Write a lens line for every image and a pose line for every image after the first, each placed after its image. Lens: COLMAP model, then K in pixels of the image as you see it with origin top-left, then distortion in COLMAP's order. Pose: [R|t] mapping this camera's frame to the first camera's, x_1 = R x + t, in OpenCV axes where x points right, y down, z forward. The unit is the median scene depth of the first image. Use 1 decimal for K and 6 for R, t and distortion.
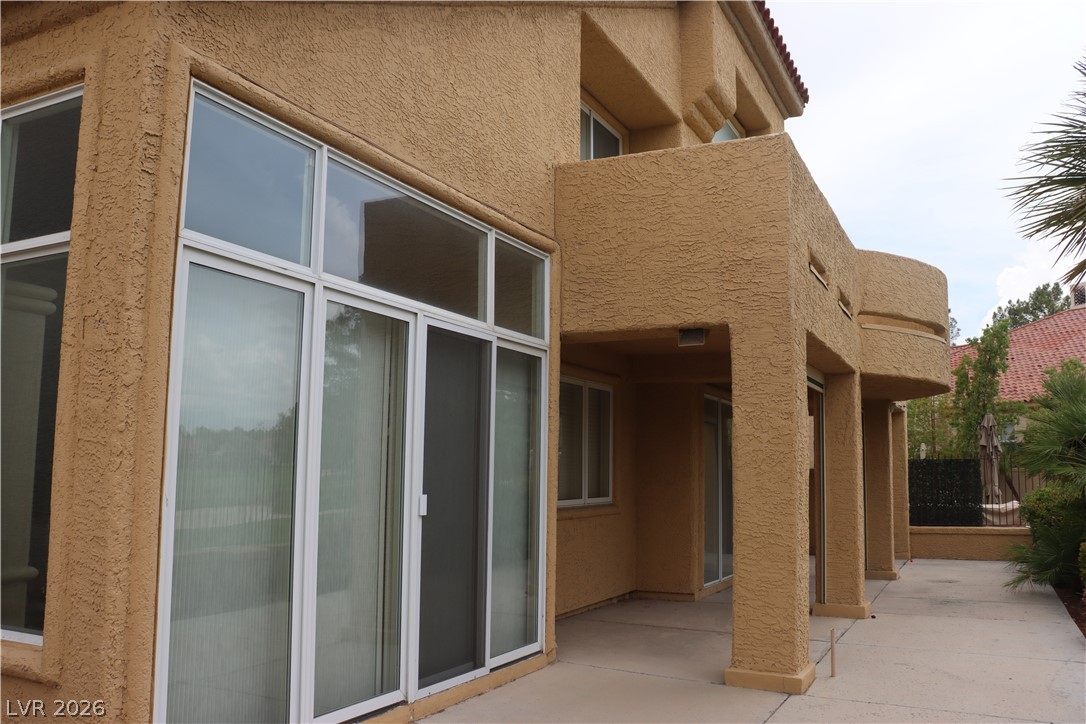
lens RADIAL K [[893.5, 0, 534.9], [0, 893.5, 360.1], [0, 0, 1]] dist [-0.176160, 0.161271]
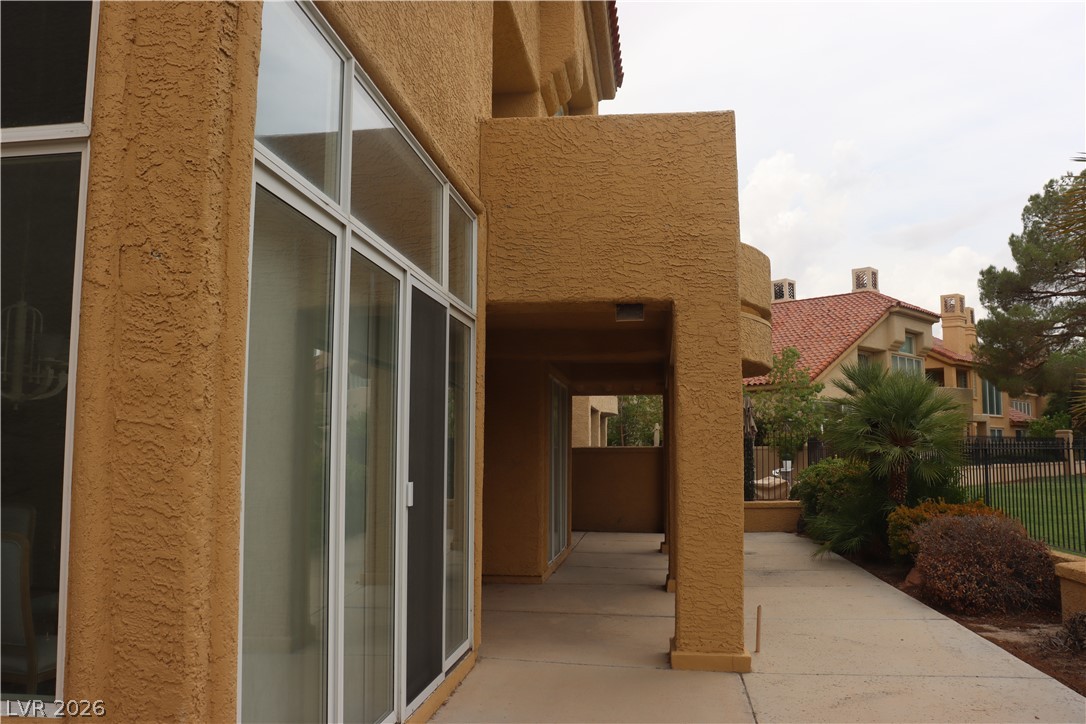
lens RADIAL K [[893.5, 0, 534.7], [0, 893.5, 360.7], [0, 0, 1]] dist [-0.176160, 0.161271]
pose [[0.943298, 0.023535, 0.331110, -0.258823], [-0.032286, 0.999259, 0.020952, 0.010270], [-0.330372, -0.030454, 0.943359, 0.131069]]
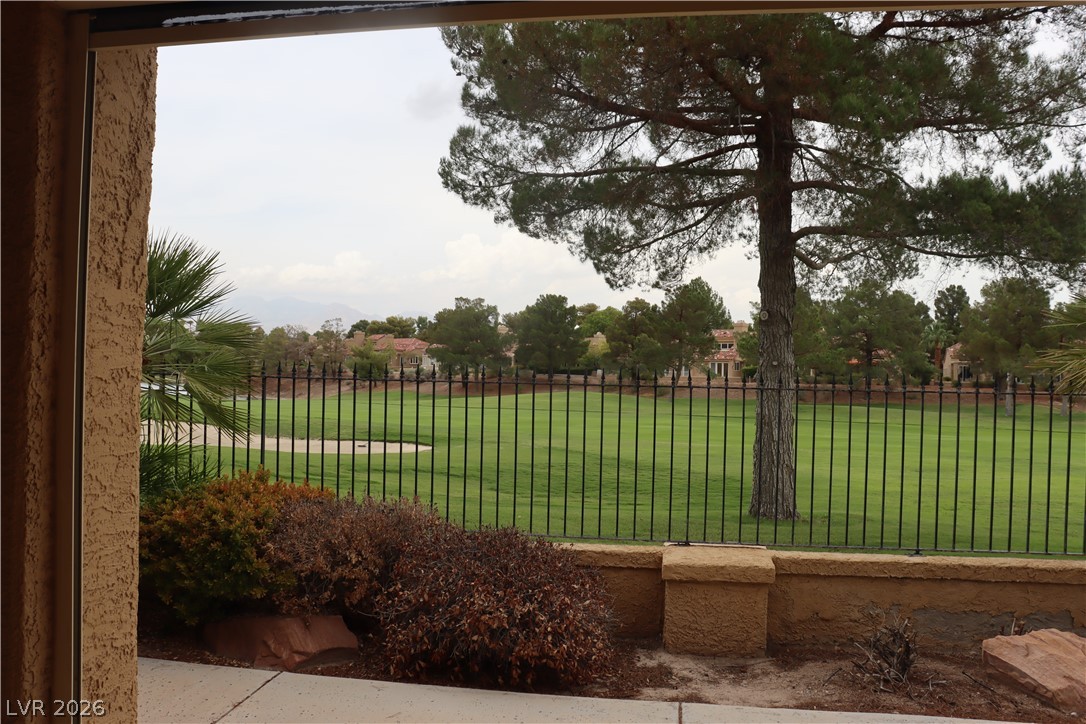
lens RADIAL K [[893.5, 0, 534.7], [0, 893.5, 362.8], [0, 0, 1]] dist [-0.176160, 0.161271]
pose [[-0.316250, -0.006844, 0.948651, 0.120626], [-0.141457, 0.989135, -0.040022, 0.170673], [-0.938070, -0.146850, -0.313782, 1.446707]]
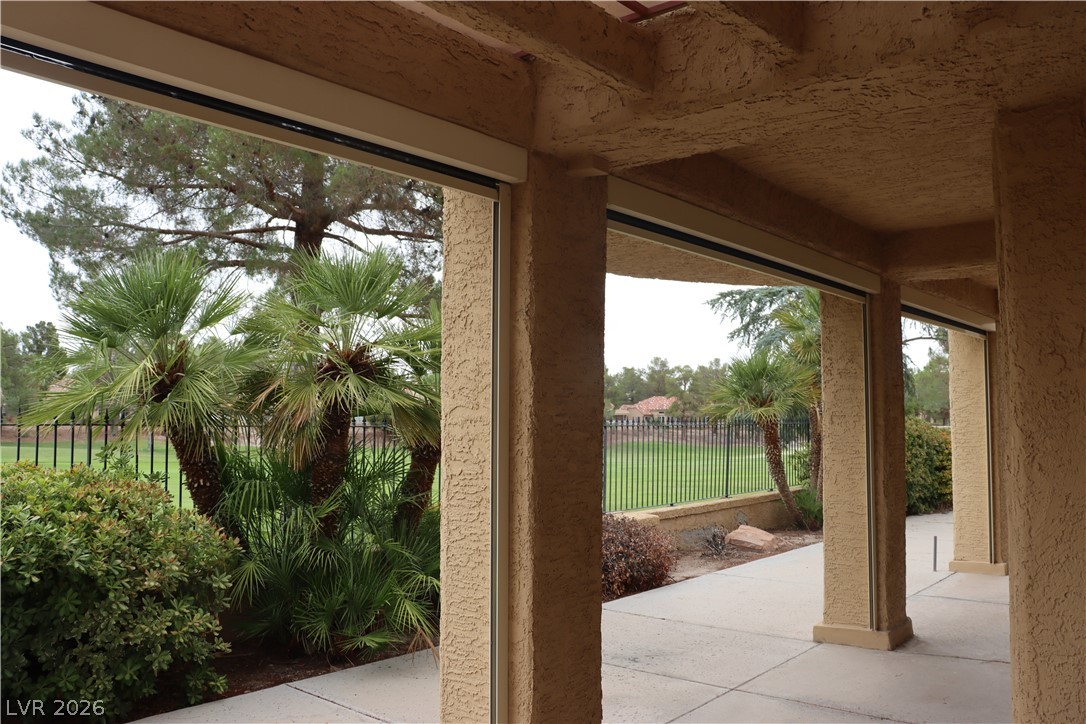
lens RADIAL K [[893.5, 0, 529.5], [0, 893.5, 359.8], [0, 0, 1]] dist [-0.176160, 0.161271]
pose [[-0.971907, 0.005822, 0.235294, 0.690541], [-0.038895, 0.981976, -0.184959, 0.328794], [-0.232130, -0.188914, -0.954163, 2.638083]]
